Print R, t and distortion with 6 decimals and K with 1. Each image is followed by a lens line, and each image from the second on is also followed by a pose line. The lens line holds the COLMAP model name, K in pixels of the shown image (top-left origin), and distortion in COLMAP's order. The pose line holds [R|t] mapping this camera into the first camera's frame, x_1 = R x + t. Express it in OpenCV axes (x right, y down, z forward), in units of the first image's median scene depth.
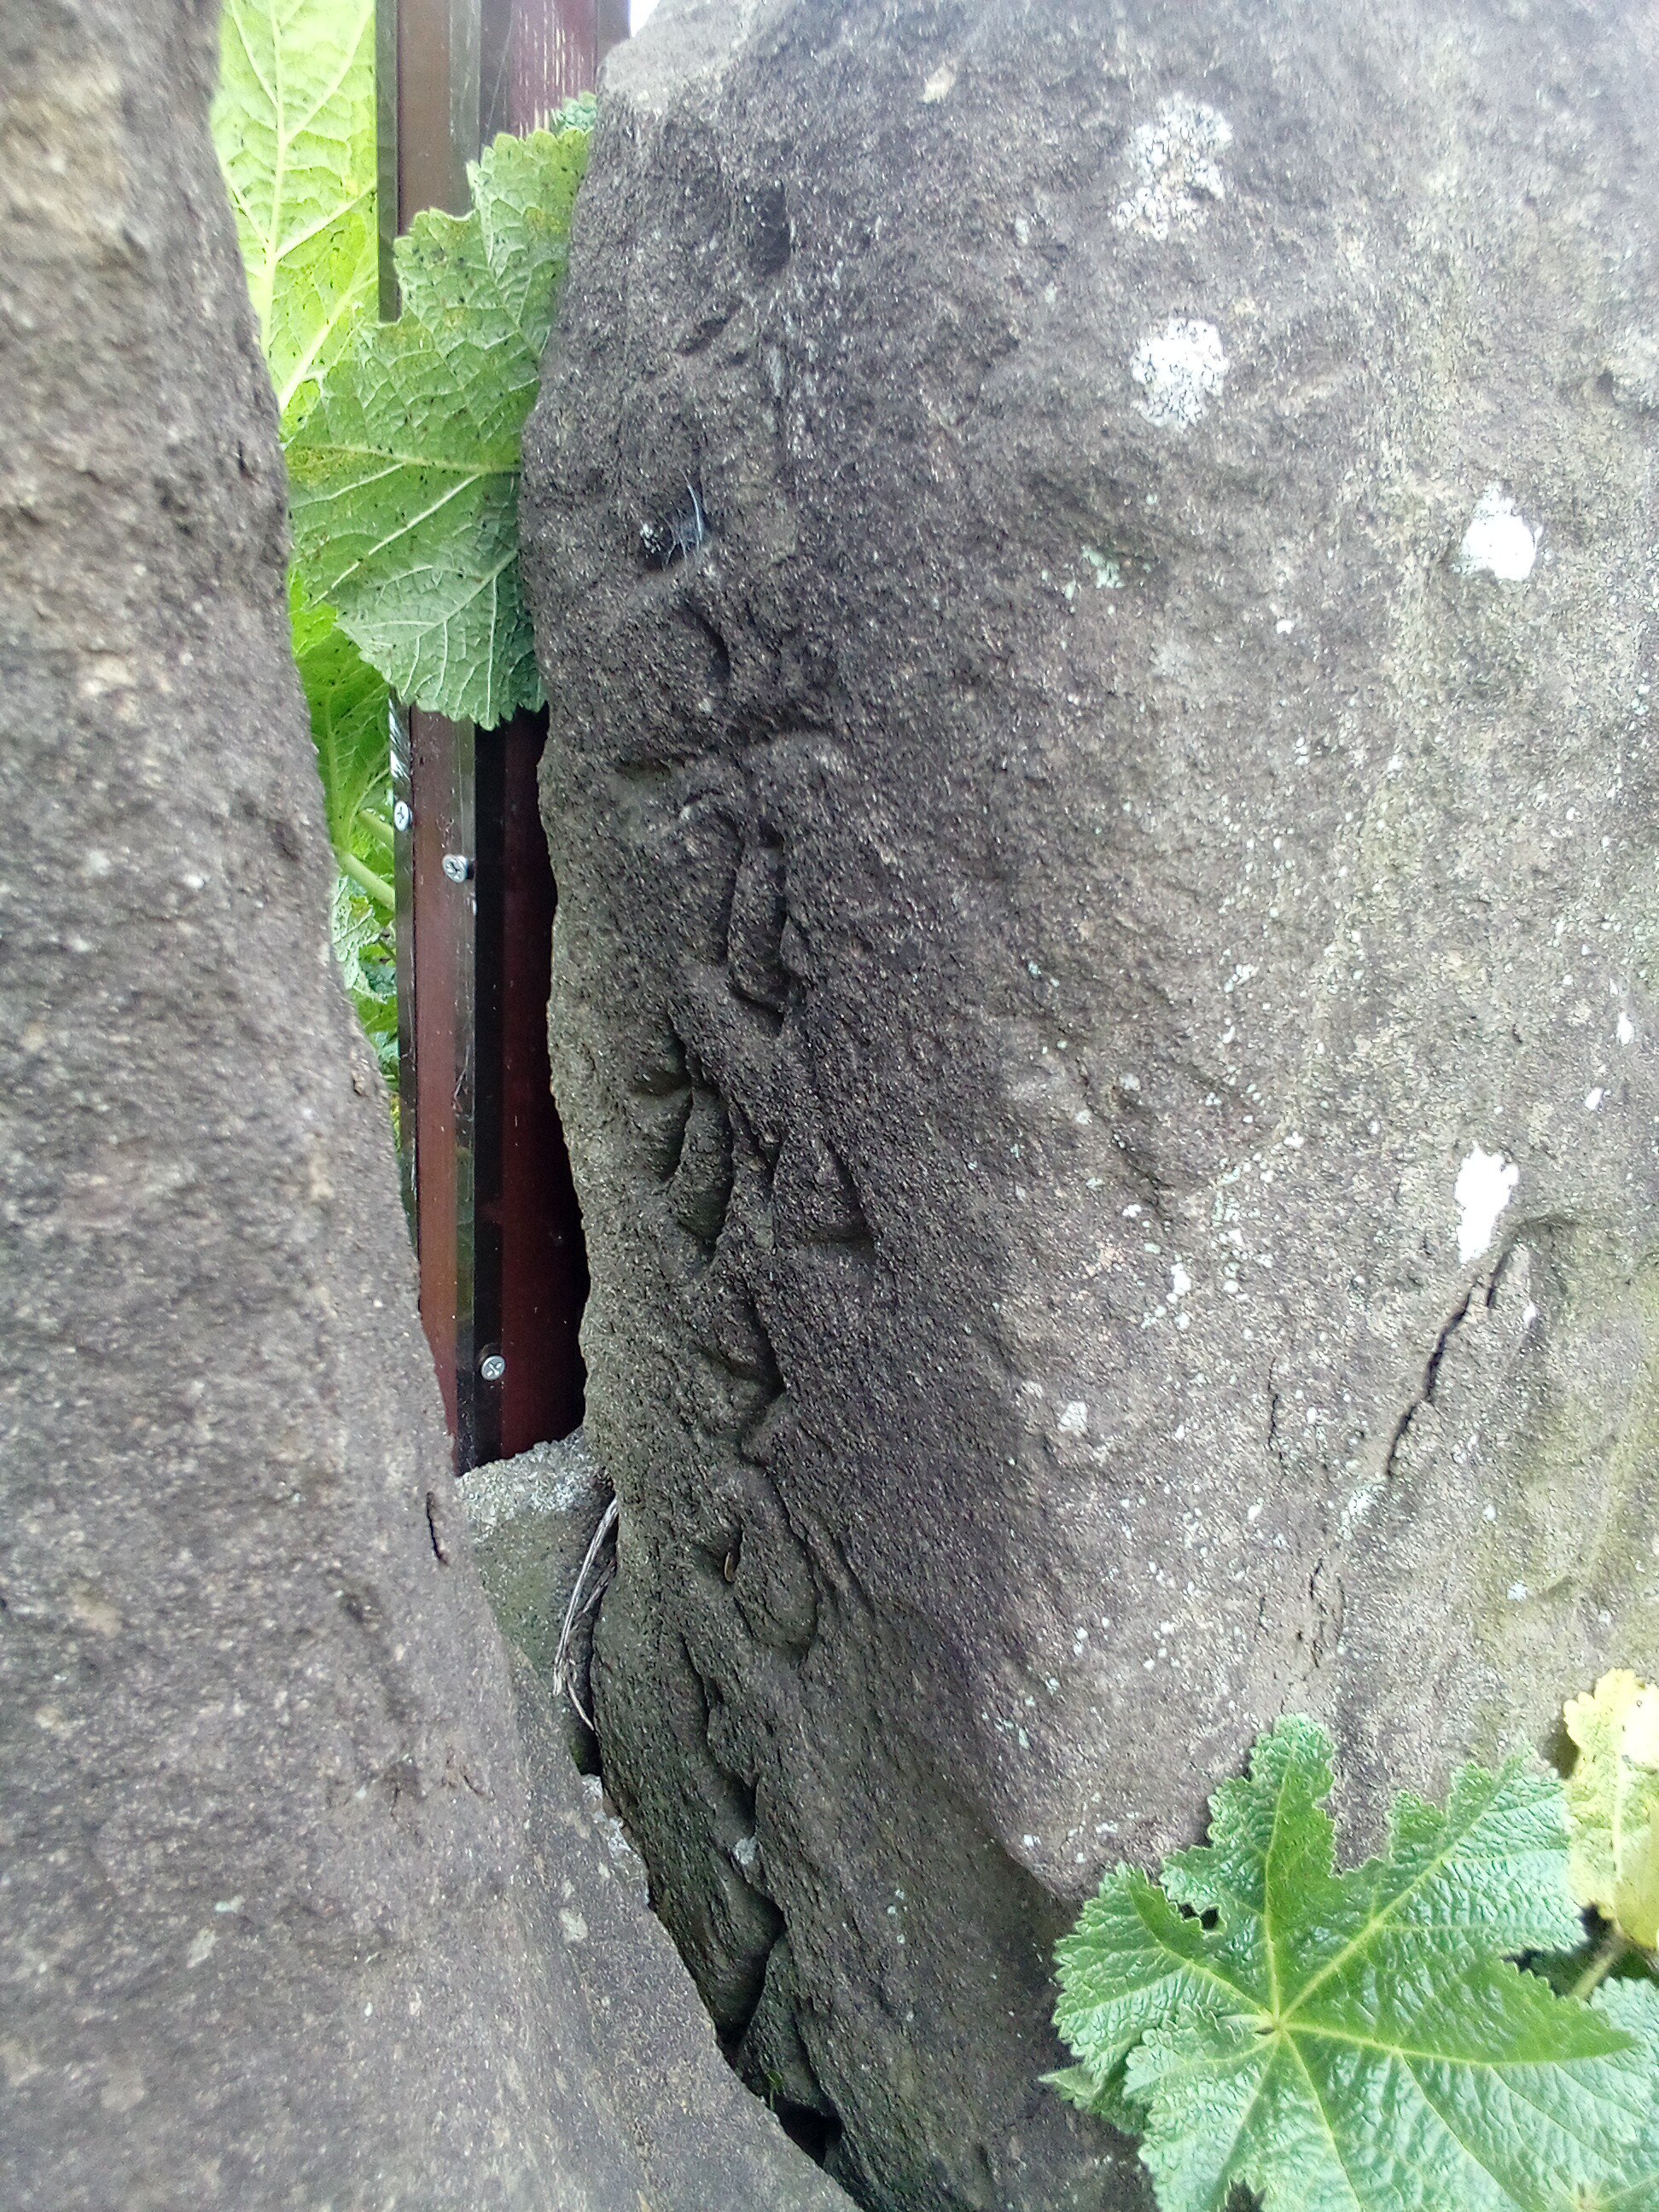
lens RADIAL K [[1837.6, 0, 836.8], [0, 1837.6, 1093.5], [0, 0, 1]] dist [0.071845, -0.141818]
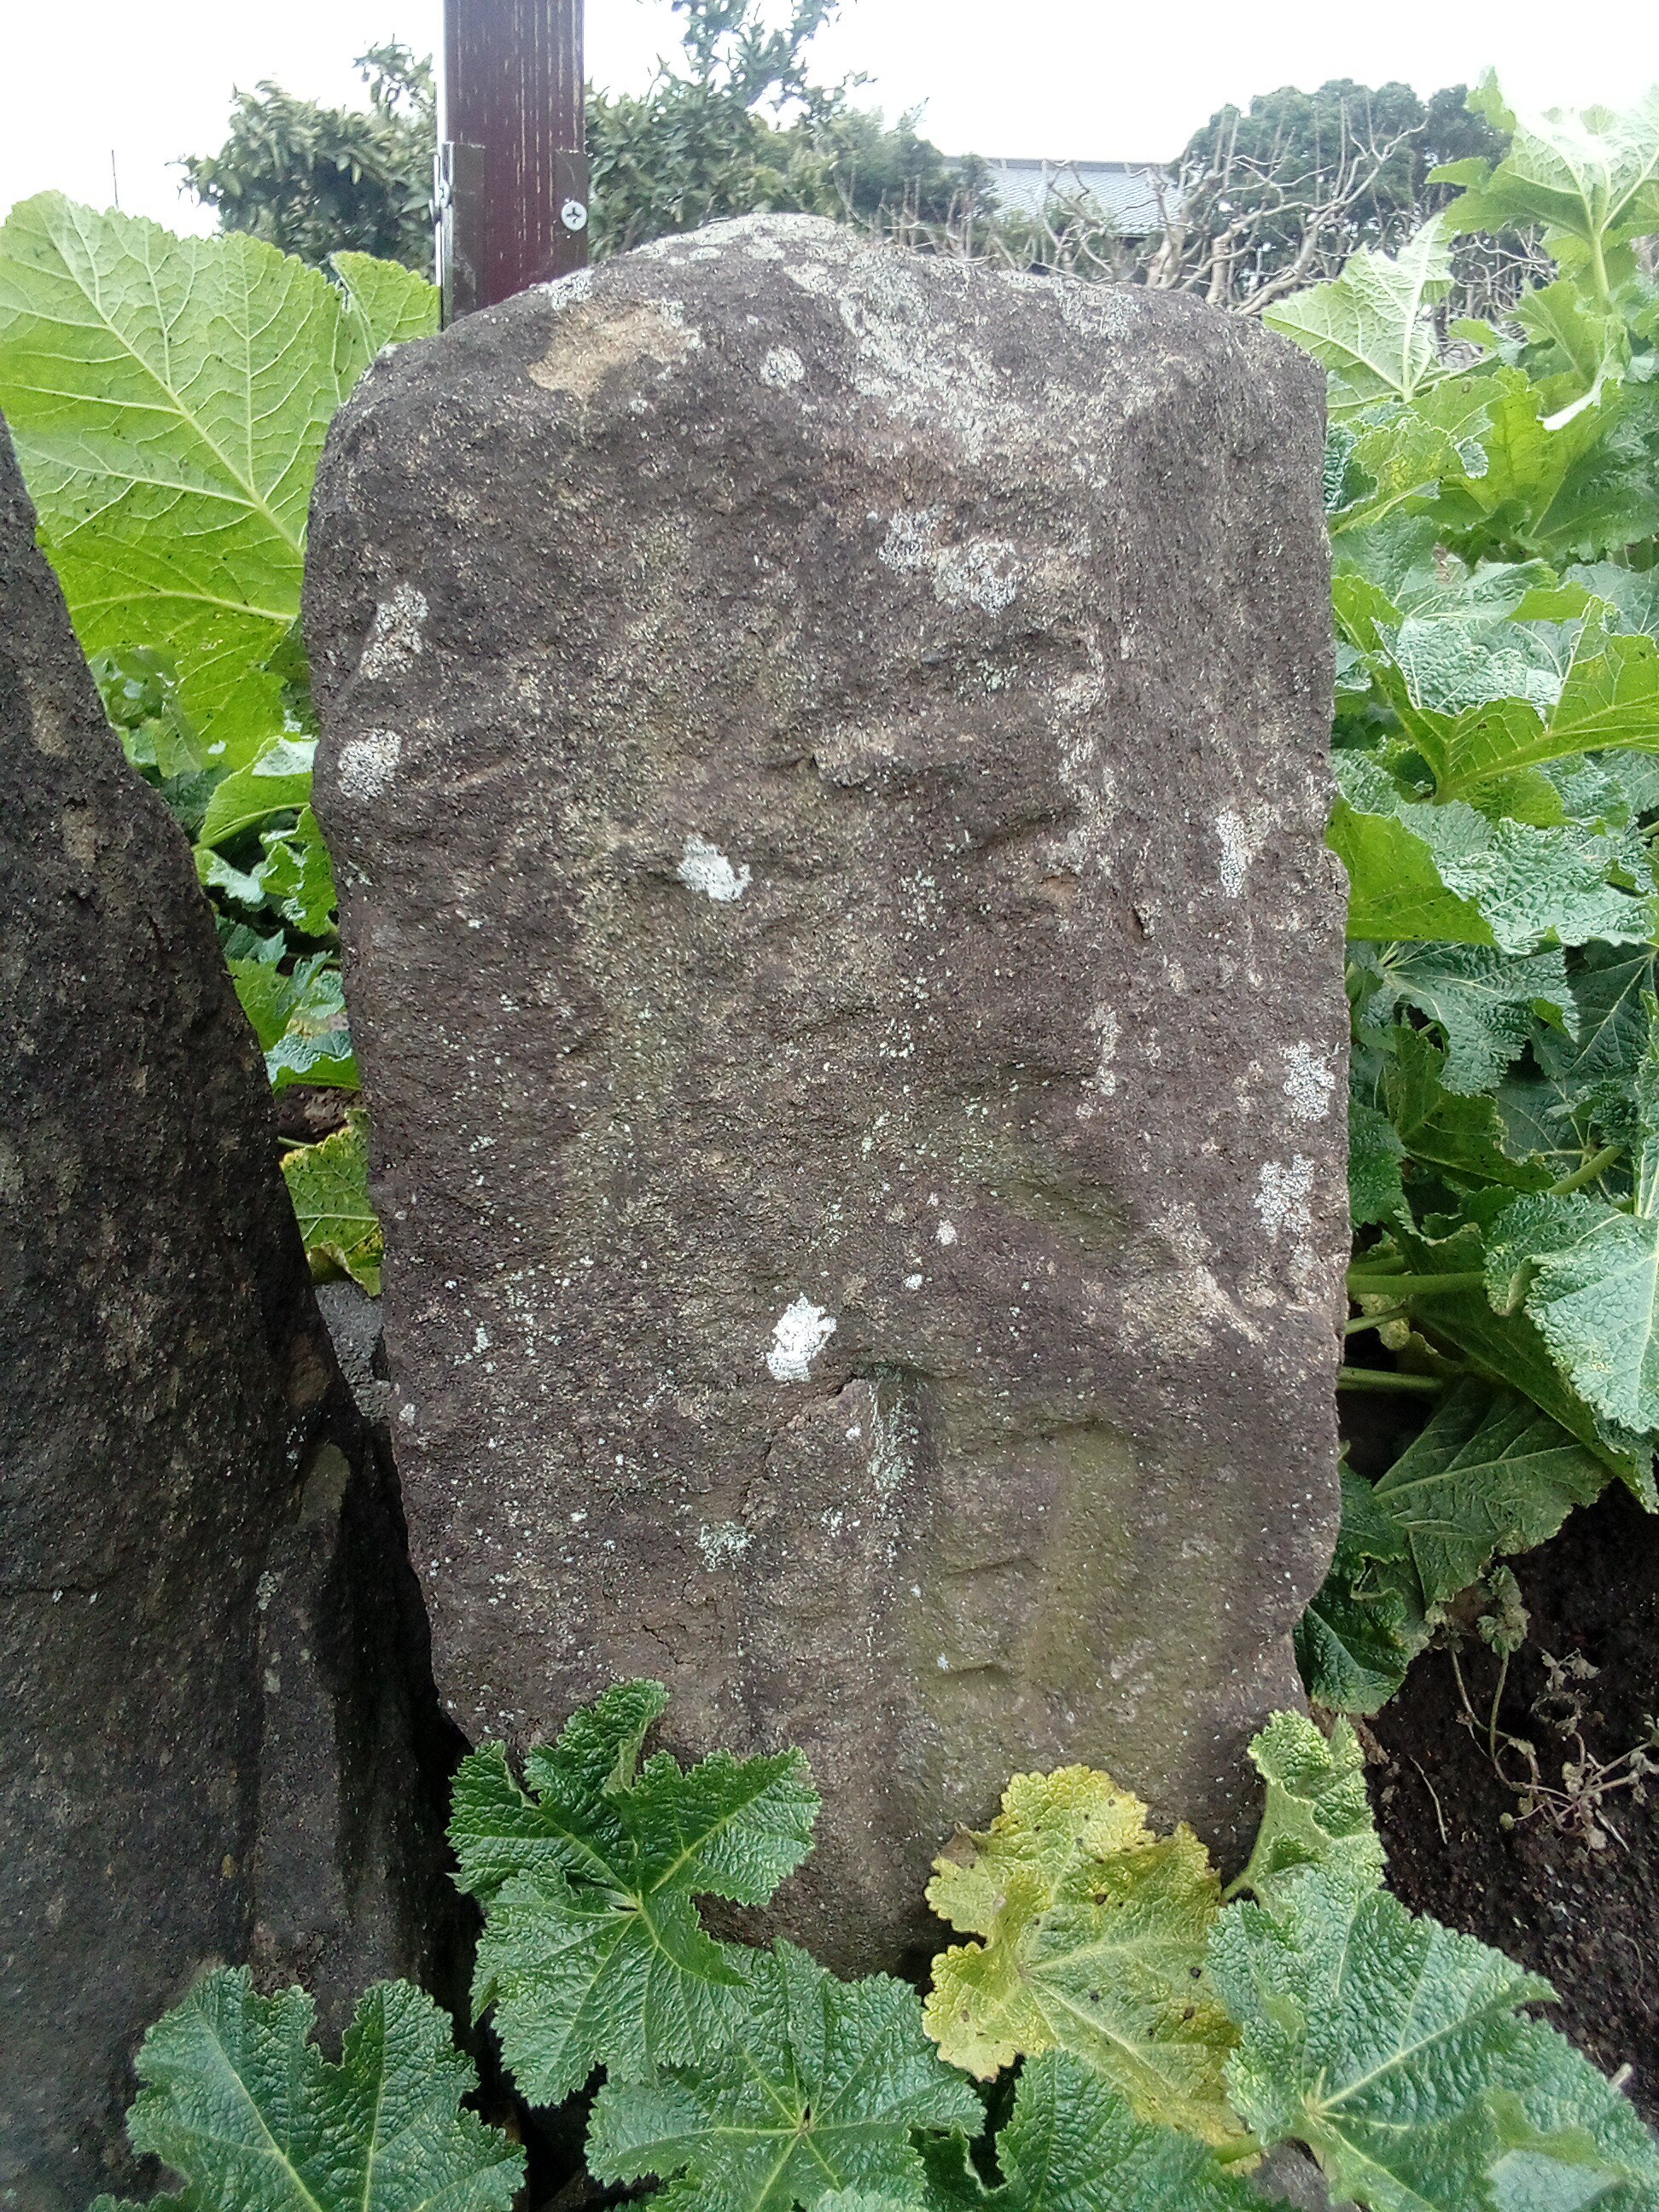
lens RADIAL K [[1837.6, 0, 836.8], [0, 1837.6, 1093.5], [0, 0, 1]] dist [0.071845, -0.141818]
pose [[0.898834, 0.180932, -0.399200, 0.995417], [-0.171805, 0.983371, 0.058867, -0.224869], [0.403212, 0.015673, 0.914972, -0.220483]]
